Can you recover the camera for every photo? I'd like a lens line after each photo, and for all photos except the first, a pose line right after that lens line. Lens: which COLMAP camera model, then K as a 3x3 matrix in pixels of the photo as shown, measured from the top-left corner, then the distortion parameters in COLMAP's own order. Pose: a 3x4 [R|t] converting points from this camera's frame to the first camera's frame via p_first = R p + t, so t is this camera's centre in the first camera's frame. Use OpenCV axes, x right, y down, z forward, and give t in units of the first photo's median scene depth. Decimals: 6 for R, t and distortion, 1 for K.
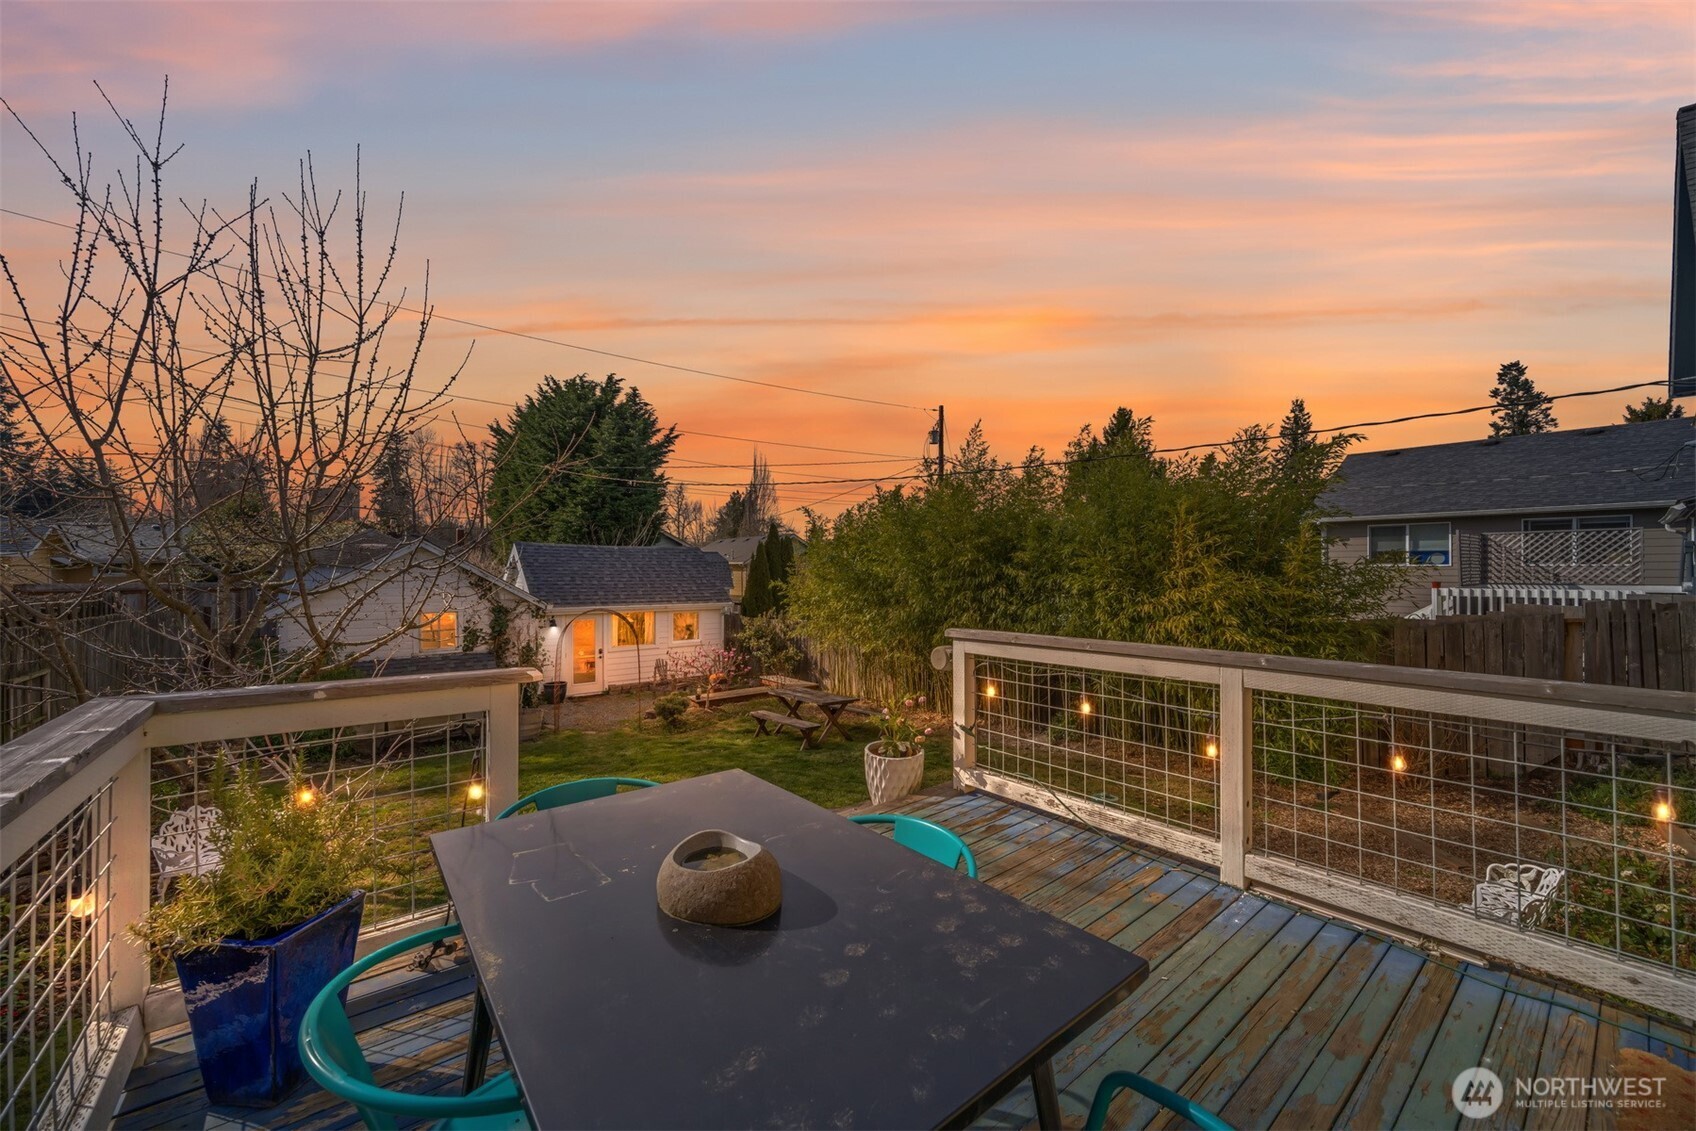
lens RADIAL K [[649.5, 0, 848.0], [0, 649.5, 565.5], [0, 0, 1]] dist [0.001667, 0.000141]
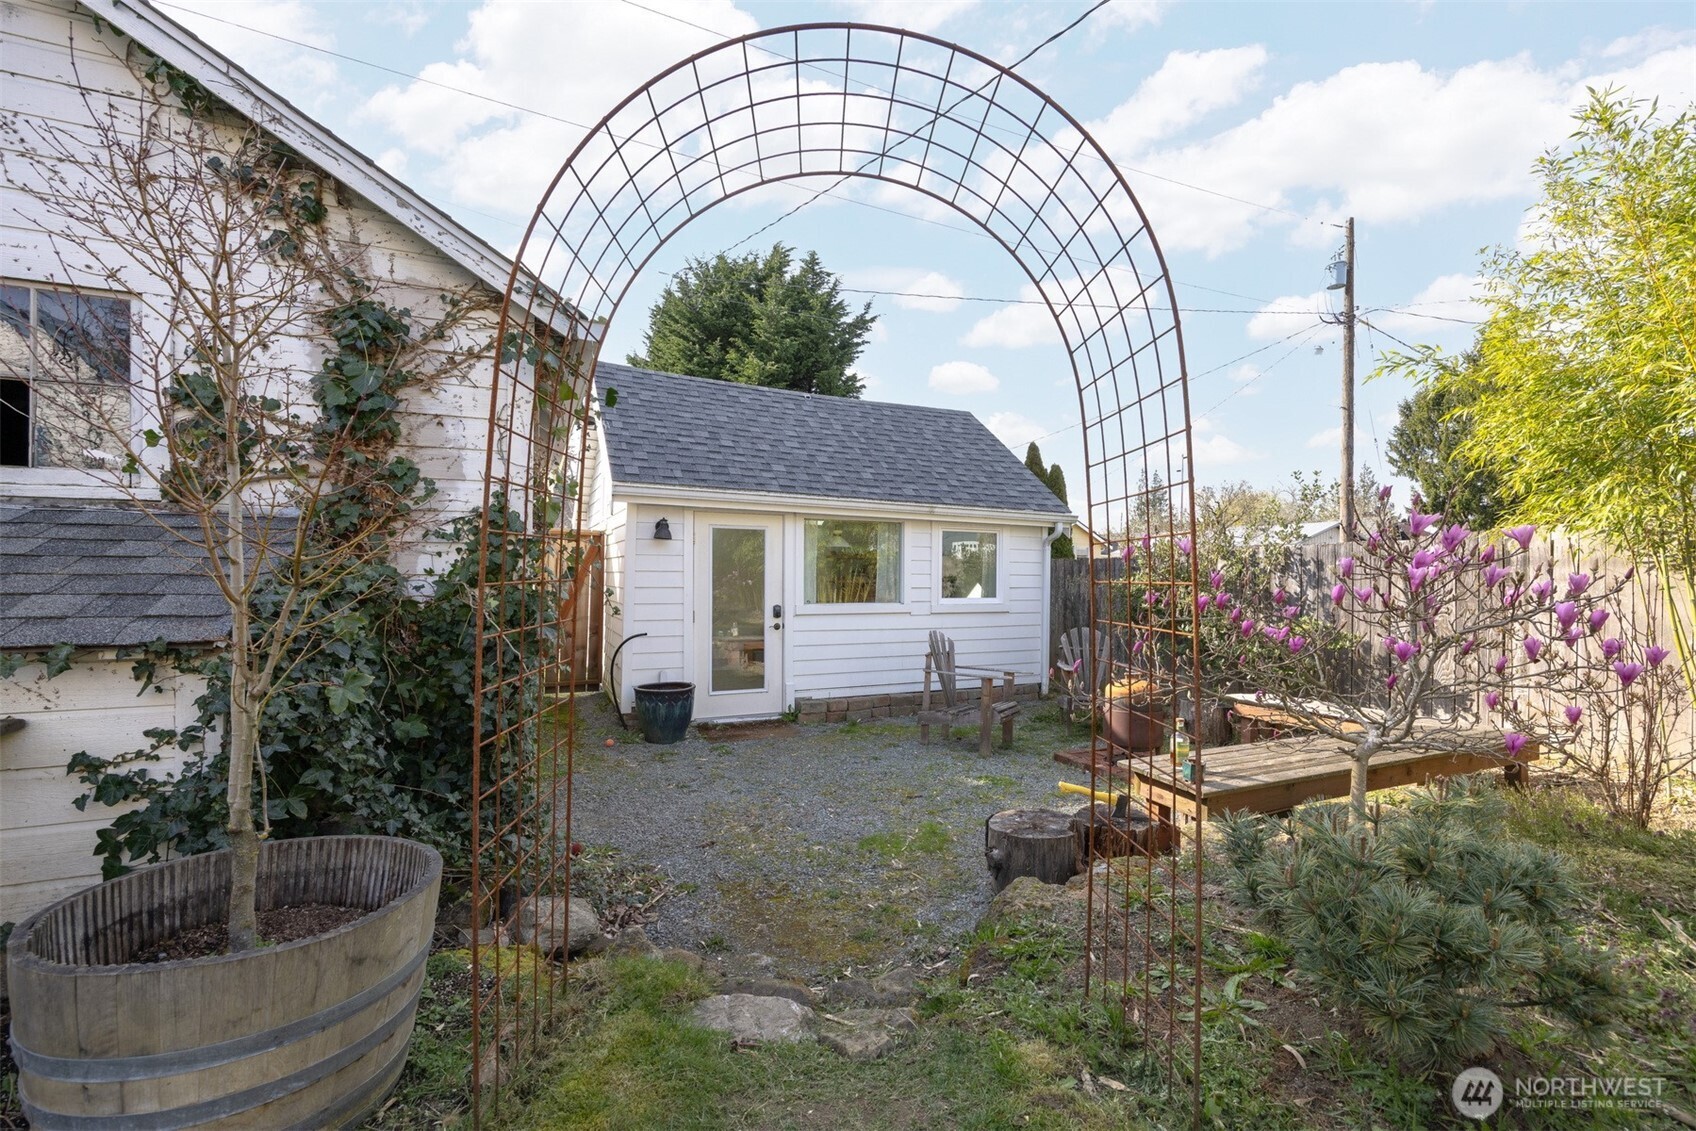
lens RADIAL K [[693.4, 0, 831.7], [0, 693.4, 586.1], [0, 0, 1]] dist [-0.000700, -0.000176]
pose [[0.967991, 0.011241, -0.250734, -0.139892], [-0.007625, 0.999853, 0.015386, 0.063036], [0.250870, -0.012982, 0.967934, 0.345477]]
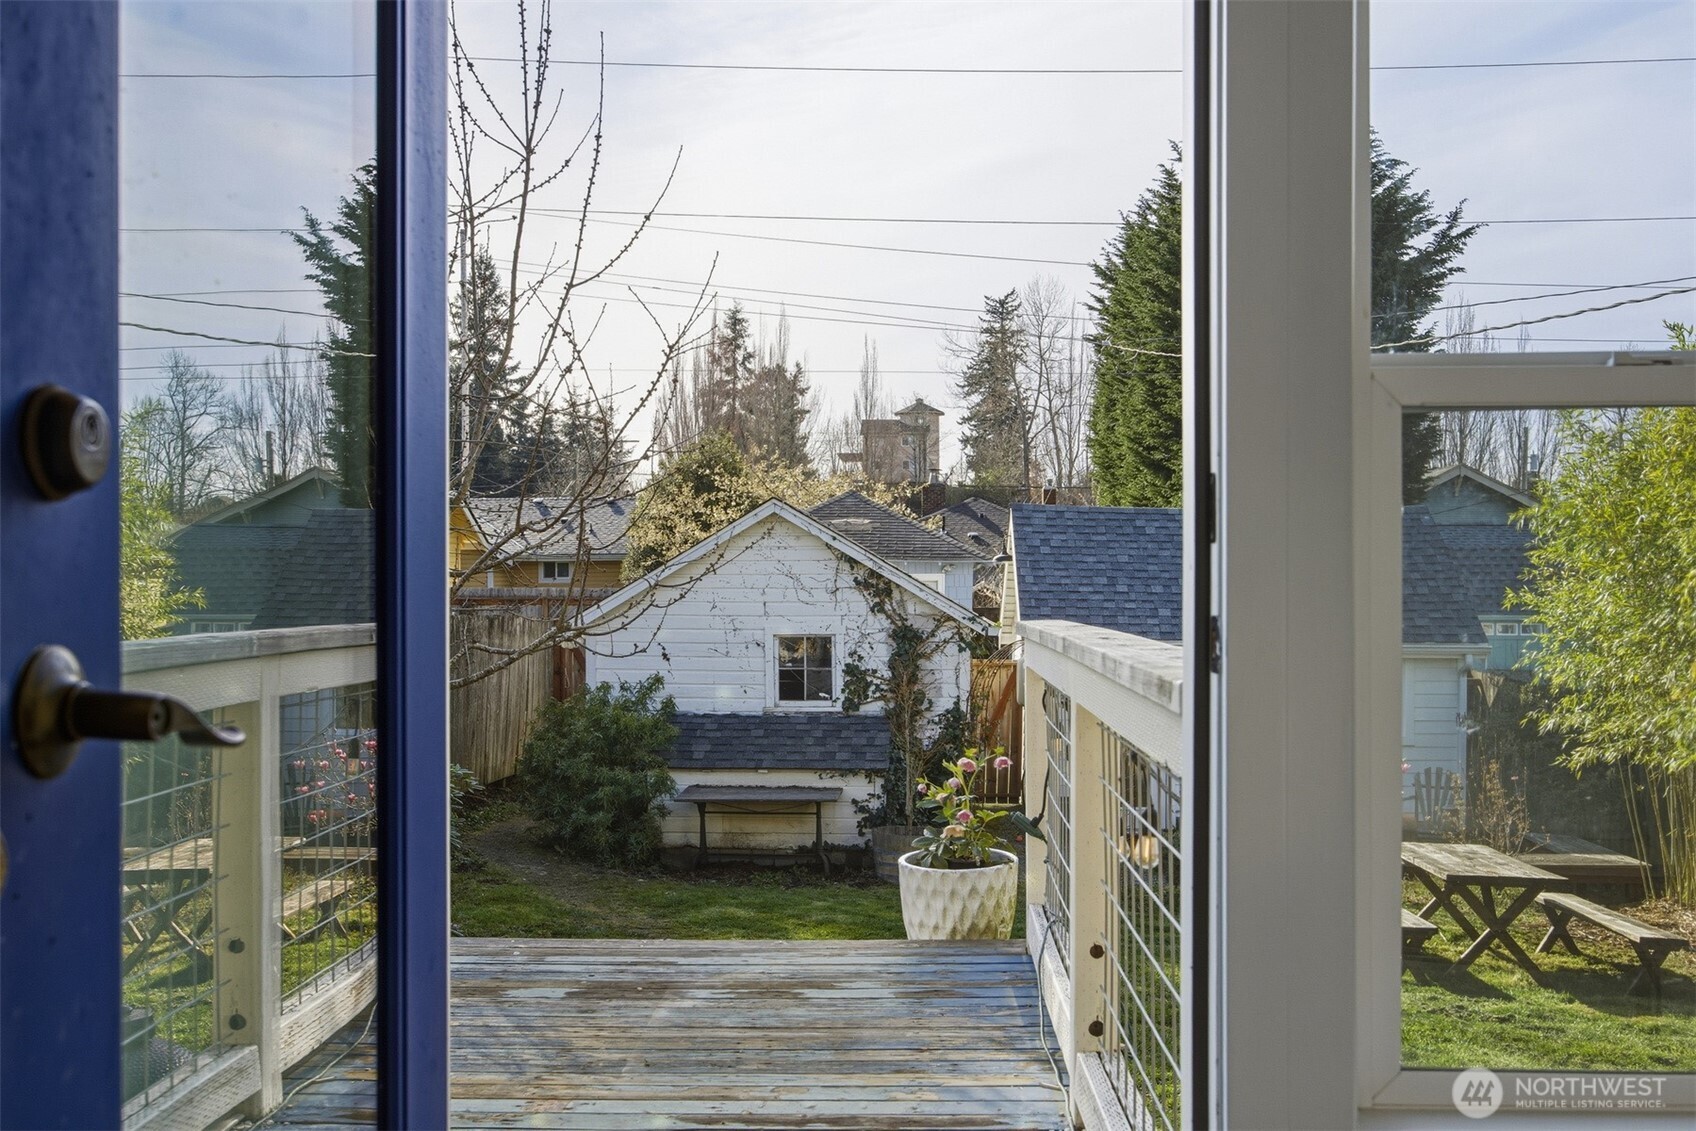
lens RADIAL K [[1631.1, 0, 848.1], [0, 1631.1, 593.0], [0, 0, 1]] dist [-0.014656, -0.000037]
pose [[0.753079, 0.006281, -0.657900, 0.115271], [0.002898, 0.999913, 0.012864, 0.008141], [0.657923, -0.011594, 0.752996, 0.002166]]
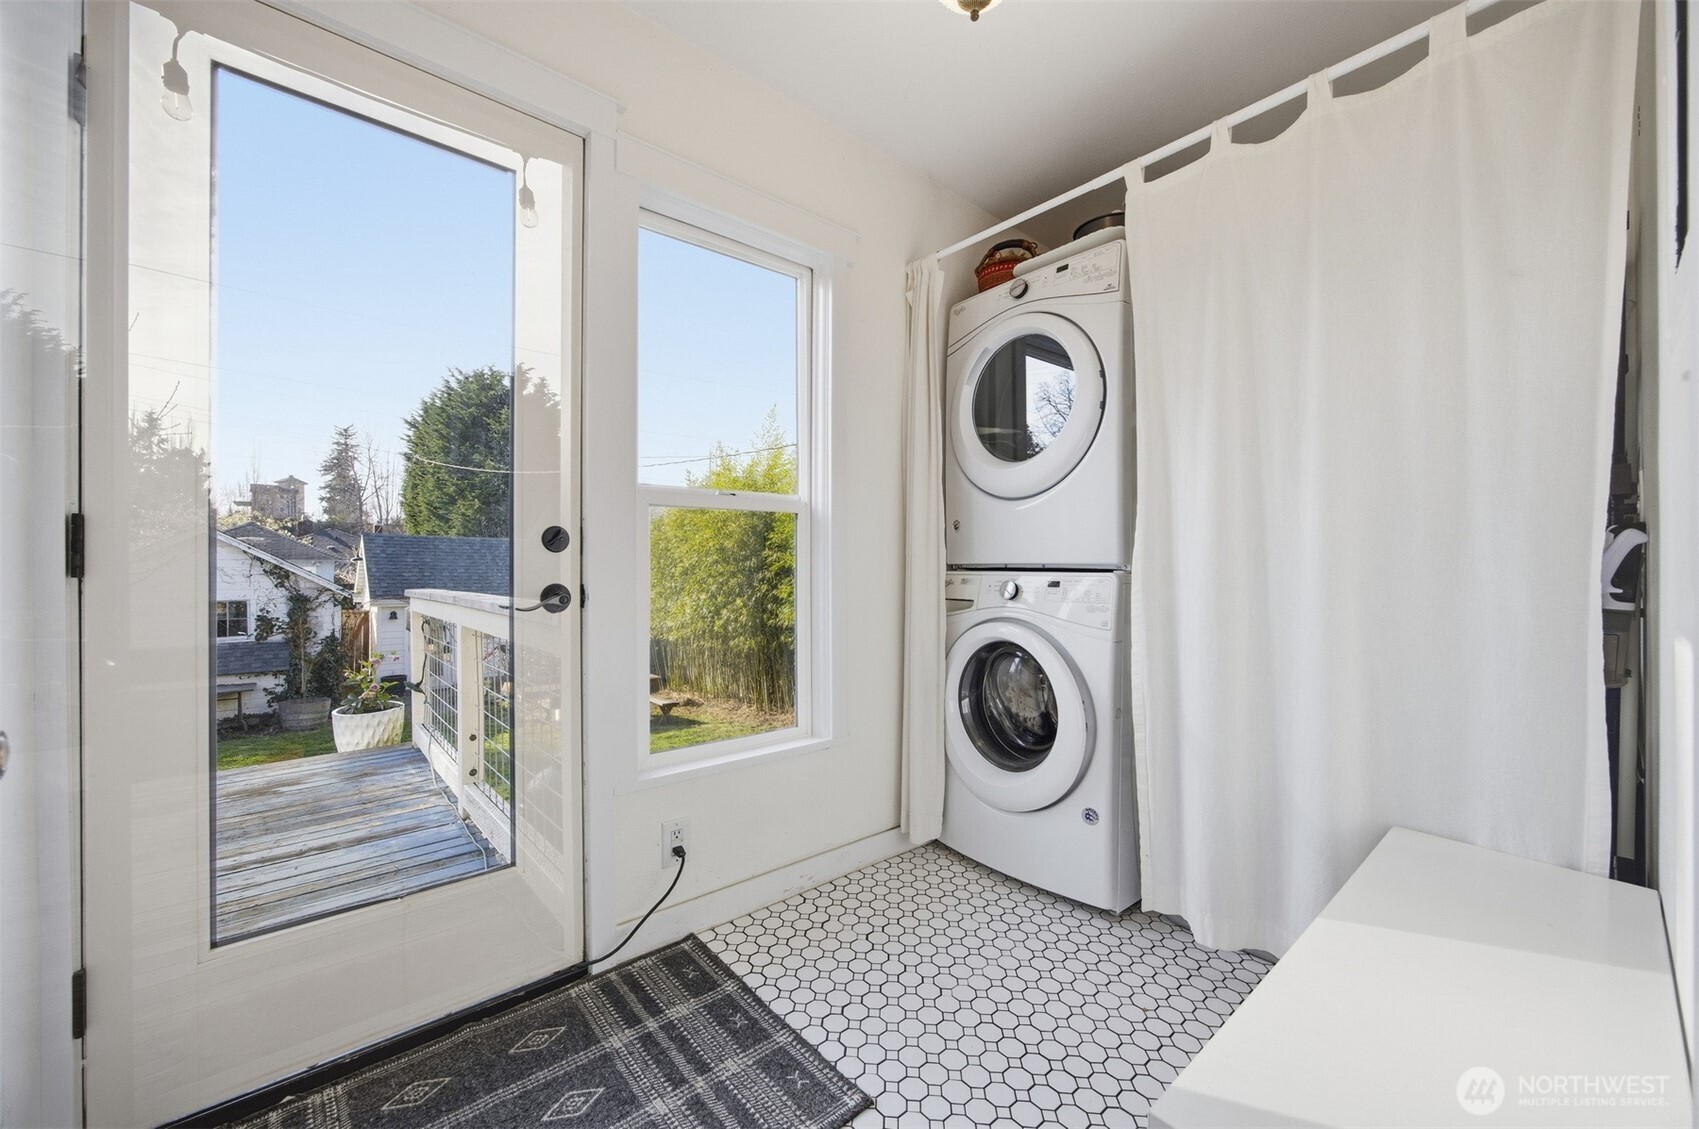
lens RADIAL K [[663.9, 0, 837.3], [0, 663.9, 570.8], [0, 0, 1]] dist [0.000541, 0.000124]
pose [[0.999899, -0.001293, 0.014118, 0.109056], [0.001174, 0.999963, 0.008466, 0.008106], [-0.014128, -0.008448, 0.999864, -0.003656]]
